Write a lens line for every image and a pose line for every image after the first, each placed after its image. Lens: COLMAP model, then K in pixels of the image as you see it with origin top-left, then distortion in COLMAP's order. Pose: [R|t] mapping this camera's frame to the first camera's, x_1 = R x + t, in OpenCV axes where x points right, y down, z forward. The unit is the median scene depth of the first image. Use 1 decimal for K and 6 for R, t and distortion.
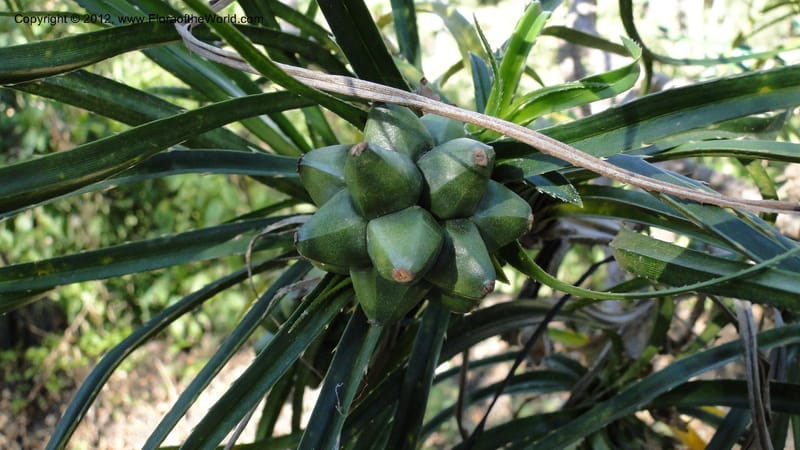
lens RADIAL K [[667.8, 0, 400.0], [0, 667.8, 225.0], [0, 0, 1]] dist [-0.002458, -0.001345]
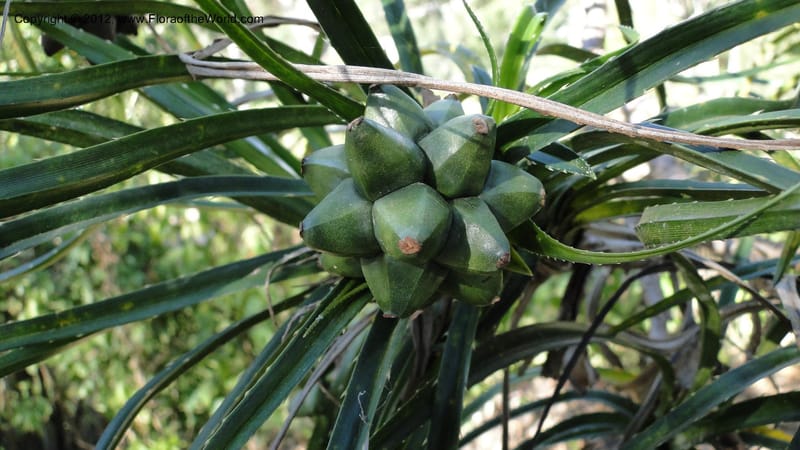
lens RADIAL K [[667.8, 0, 400.0], [0, 667.8, 225.0], [0, 0, 1]] dist [-0.002458, -0.001345]
pose [[0.994444, -0.093017, -0.049283, 0.034384], [0.085489, 0.986807, -0.137490, 0.150957], [0.061422, 0.132513, 0.989276, 0.039130]]
